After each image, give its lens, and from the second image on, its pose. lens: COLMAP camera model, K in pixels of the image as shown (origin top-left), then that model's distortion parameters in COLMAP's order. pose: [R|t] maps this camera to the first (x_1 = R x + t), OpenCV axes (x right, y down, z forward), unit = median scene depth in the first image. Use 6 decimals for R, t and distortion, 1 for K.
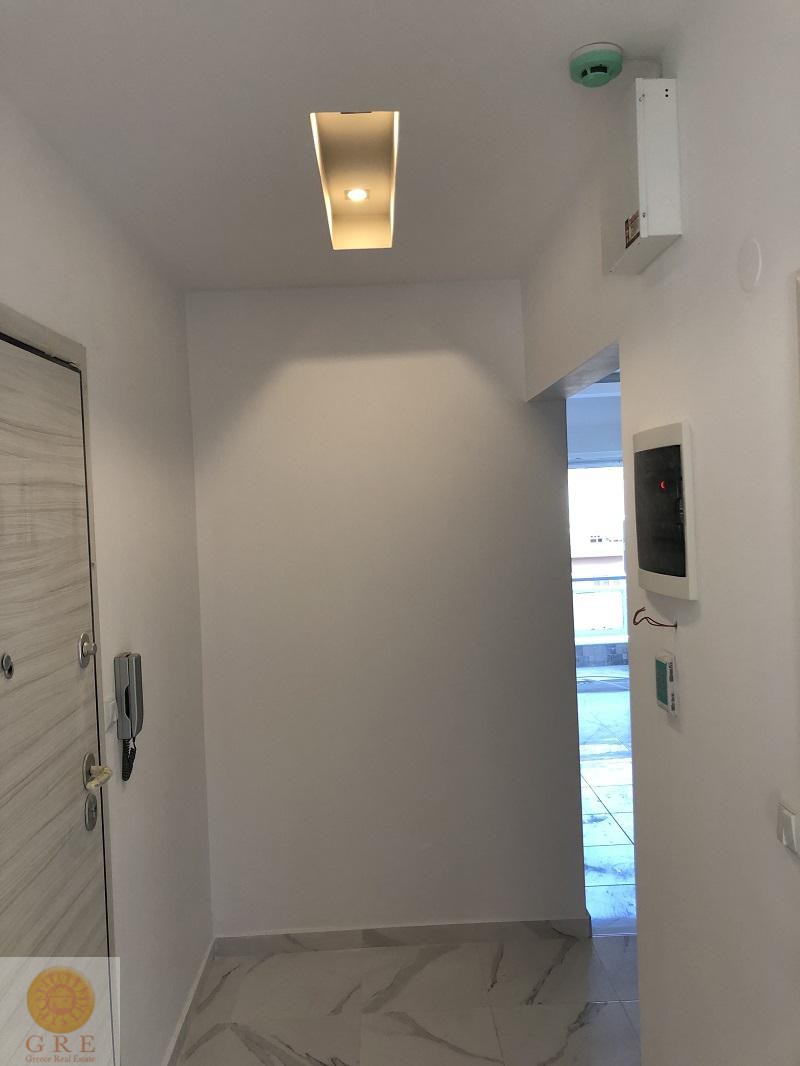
lens RADIAL K [[858.7, 0, 397.6], [0, 858.7, 529.3], [0, 0, 1]] dist [0.011256, 0.005325]
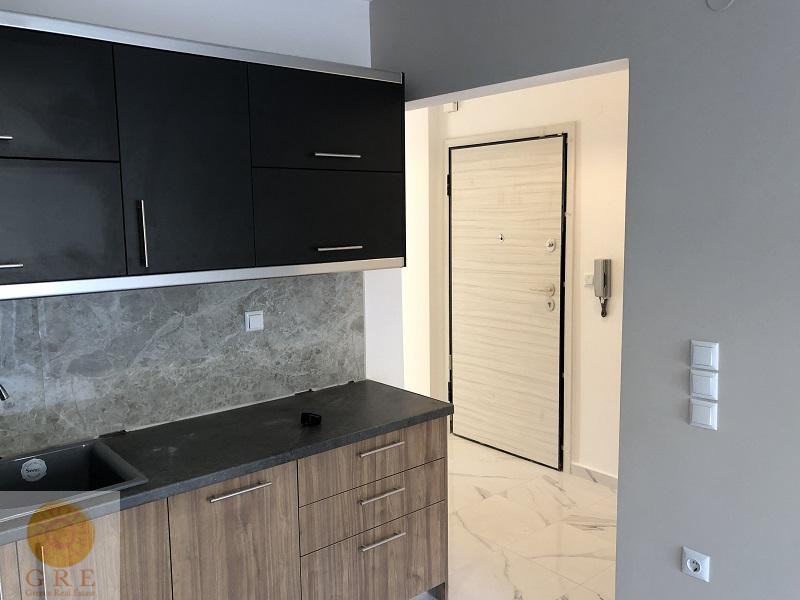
lens RADIAL K [[670.9, 0, 398.1], [0, 670.9, 301.2], [0, 0, 1]] dist [0.037443, -0.018945]
pose [[-0.779524, 0.145042, -0.609348, 1.234035], [0.040152, 0.982391, 0.182473, -0.083305], [0.625084, 0.117775, -0.771621, 2.202193]]
